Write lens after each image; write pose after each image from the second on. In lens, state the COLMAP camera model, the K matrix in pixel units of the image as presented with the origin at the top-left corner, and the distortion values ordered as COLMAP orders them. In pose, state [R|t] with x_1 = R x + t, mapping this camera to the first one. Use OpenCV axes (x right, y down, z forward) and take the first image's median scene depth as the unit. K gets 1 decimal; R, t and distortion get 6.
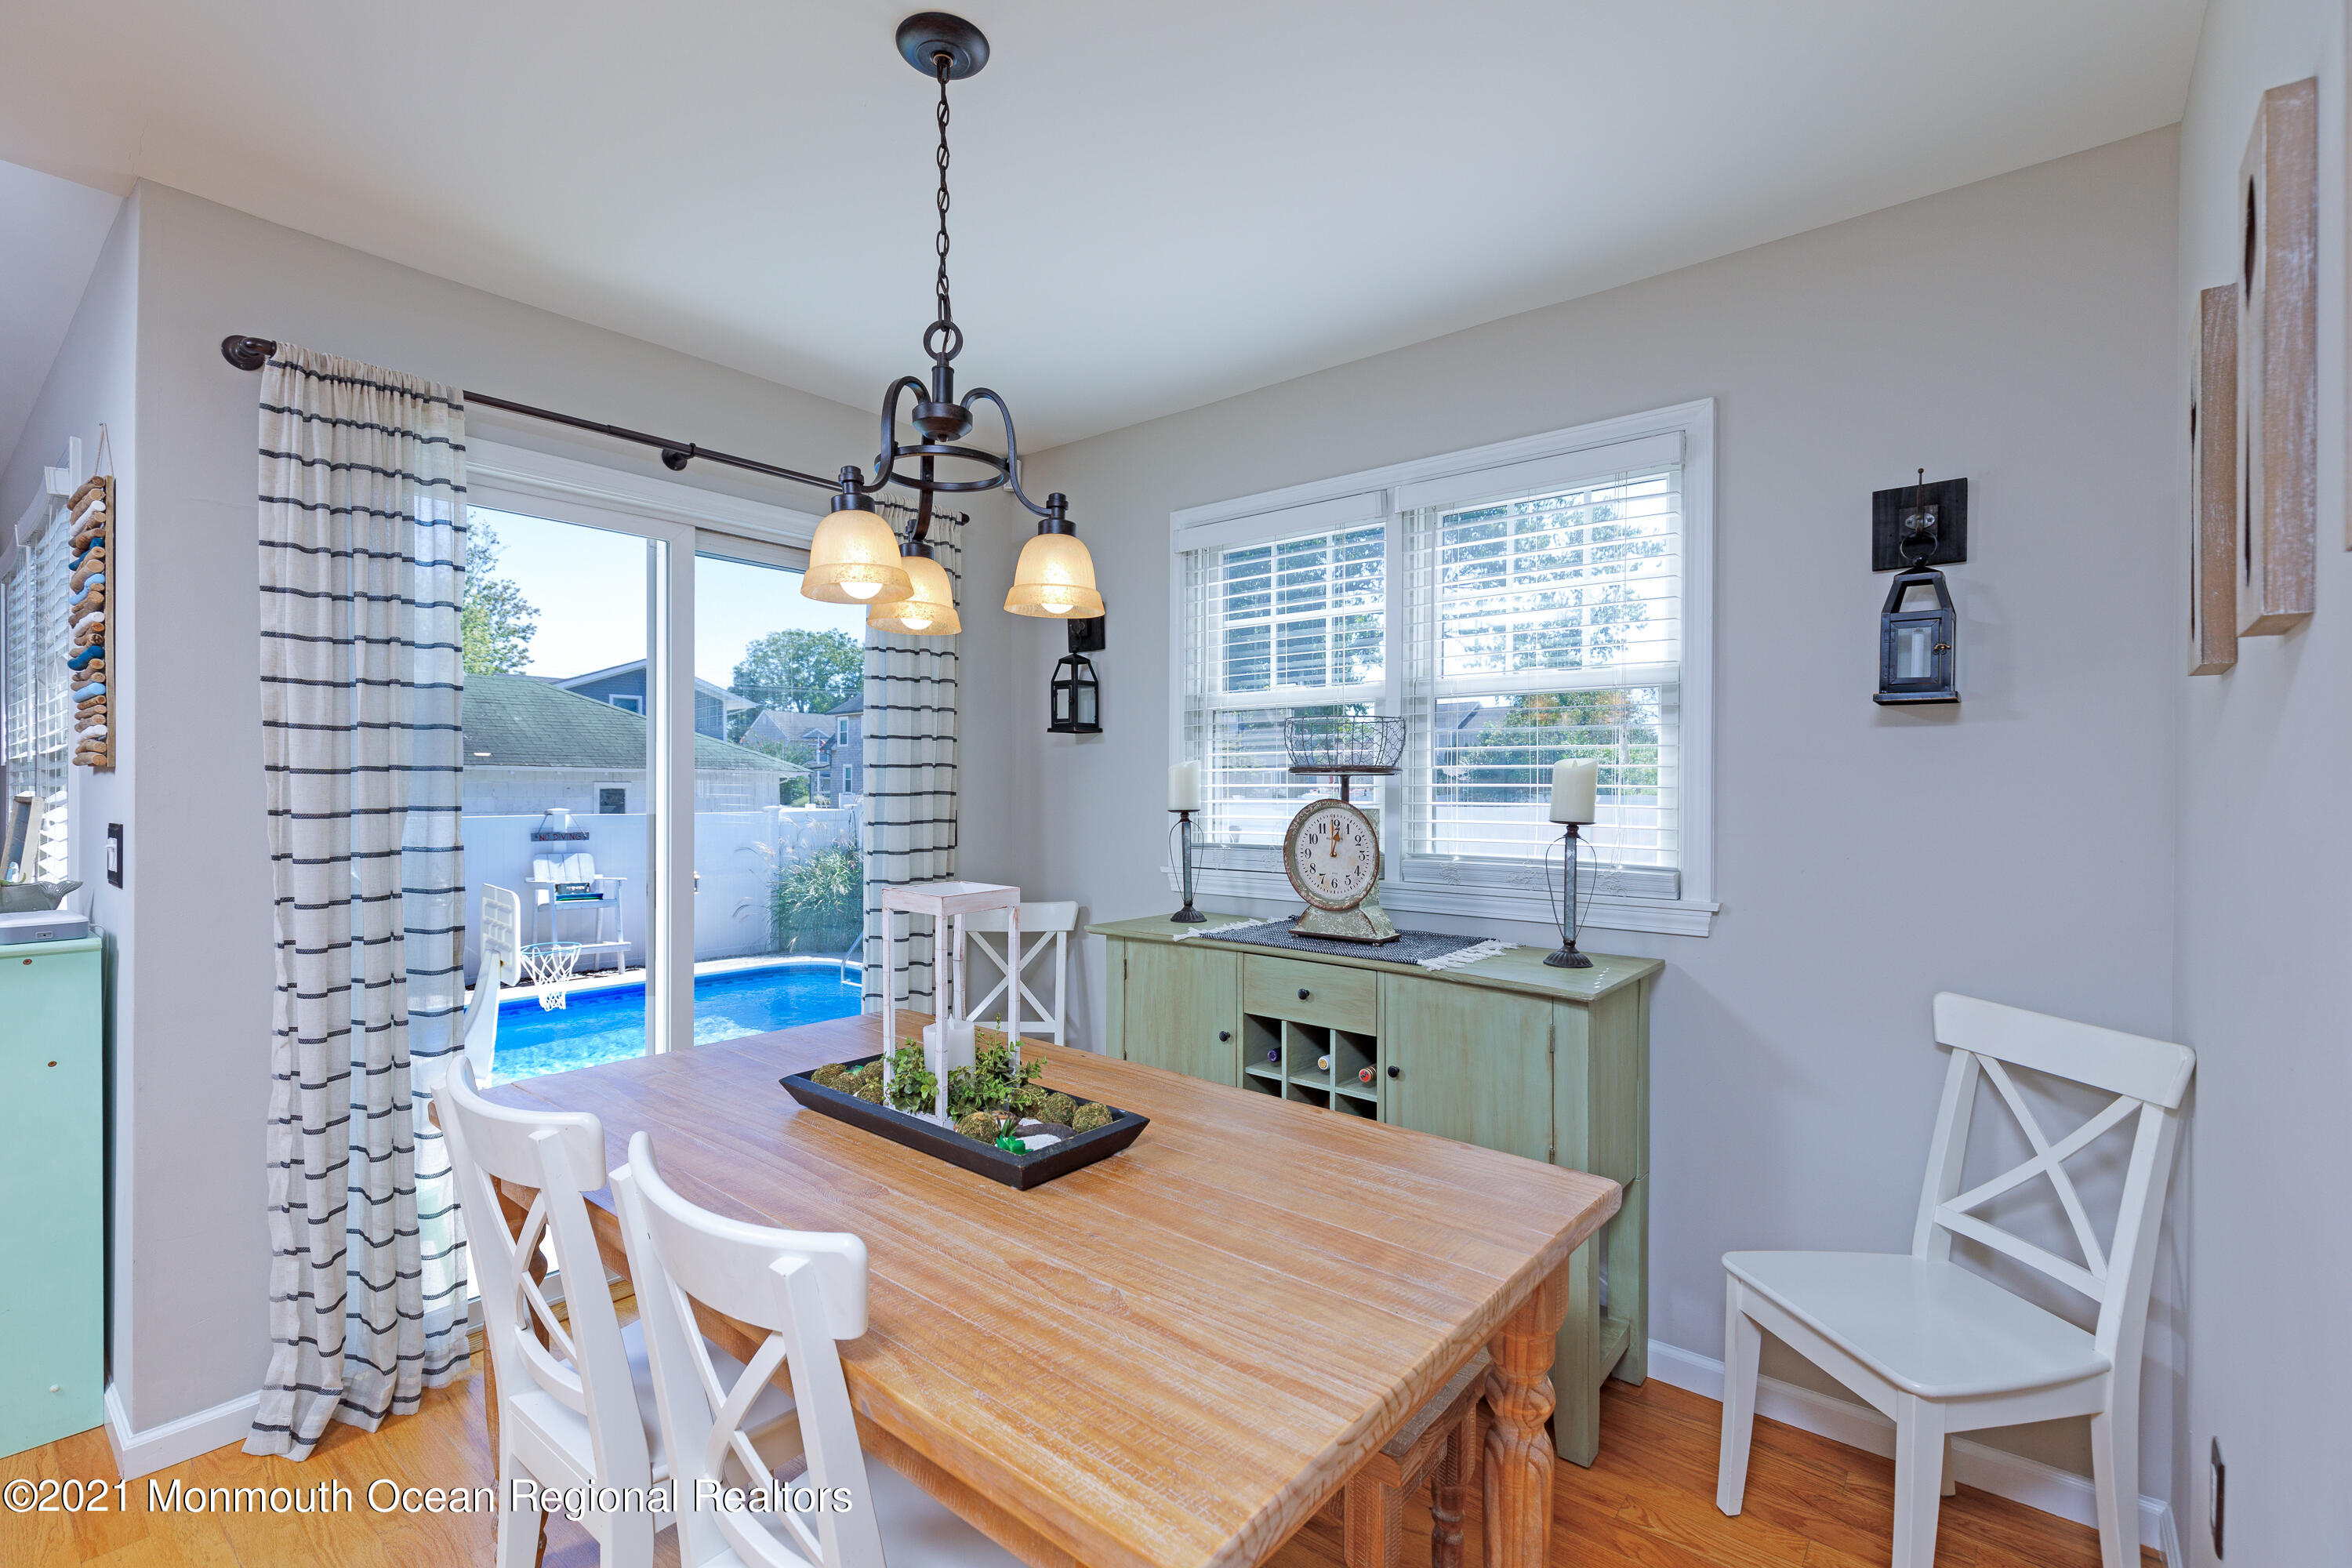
lens RADIAL K [[1058.4, 0, 1182.8], [0, 1058.4, 776.4], [0, 0, 1]] dist [0.009573, 0.000084]
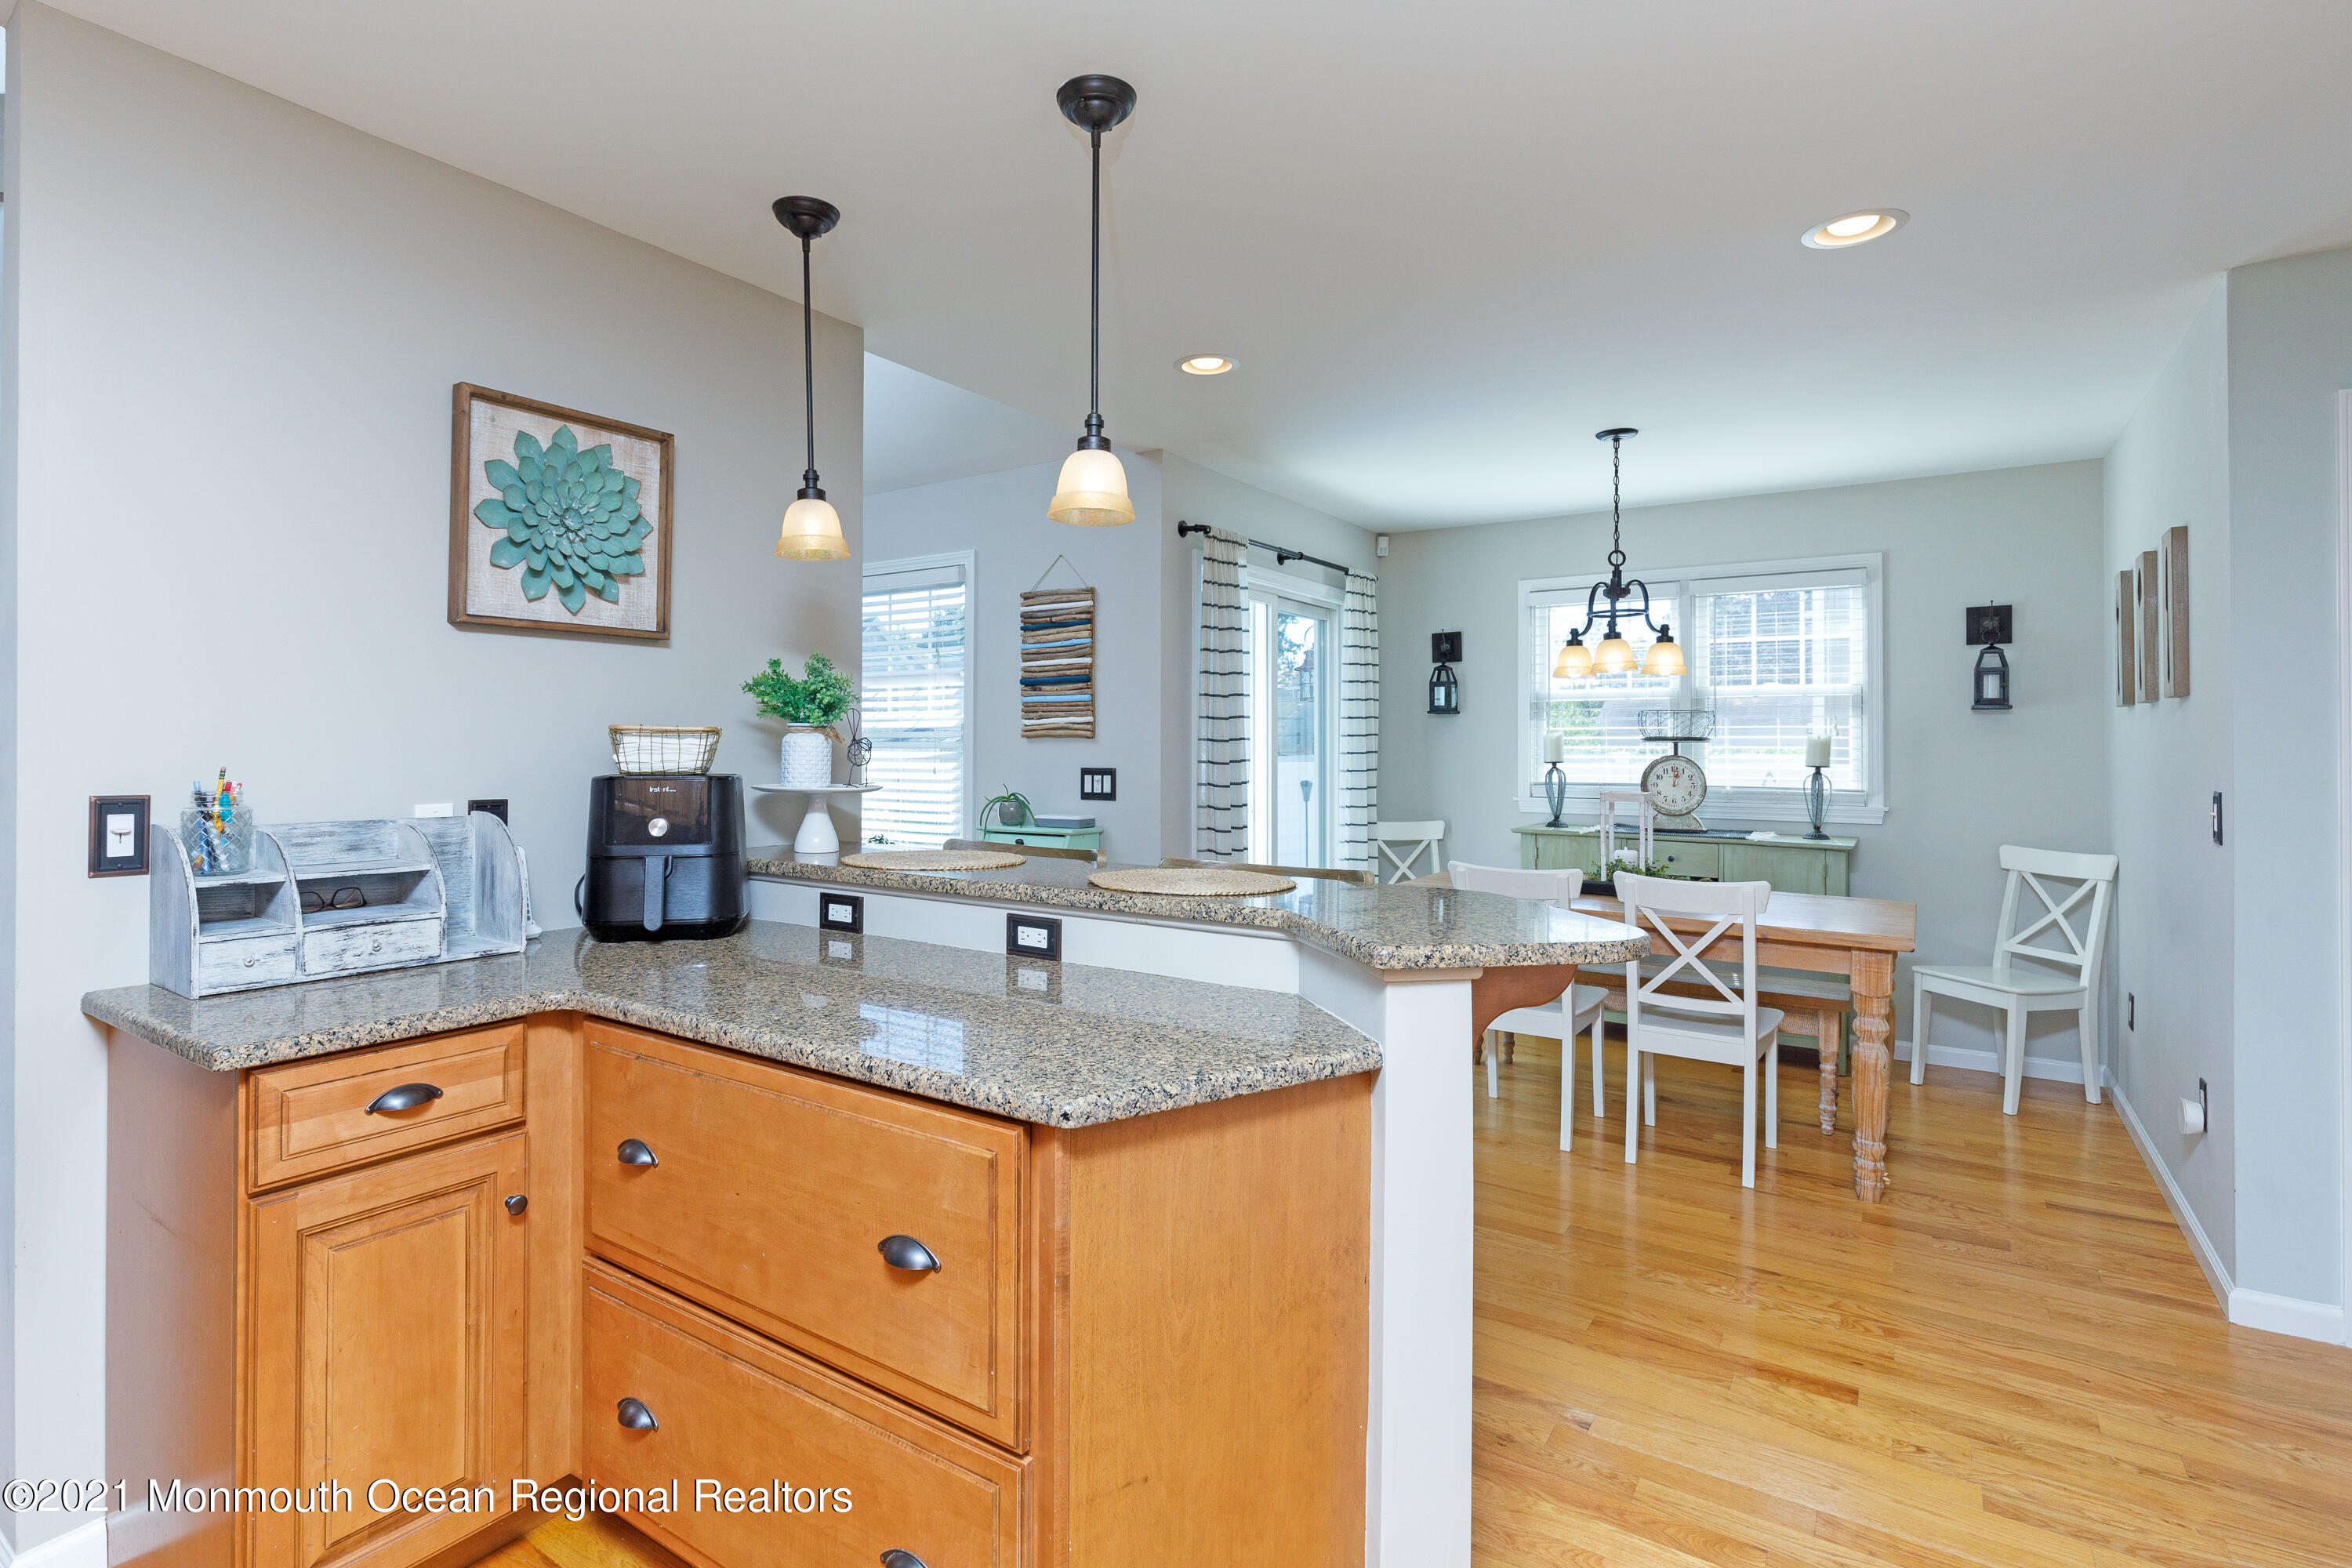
lens RADIAL K [[1162.0, 0, 1115.4], [0, 1162.0, 726.2], [0, 0, 1]] dist [0.004688, -0.000886]
pose [[0.997442, 0.001540, 0.071466, -1.154315], [-0.000963, 0.999967, -0.008109, -0.014090], [-0.071476, 0.008019, 0.997410, -1.129420]]
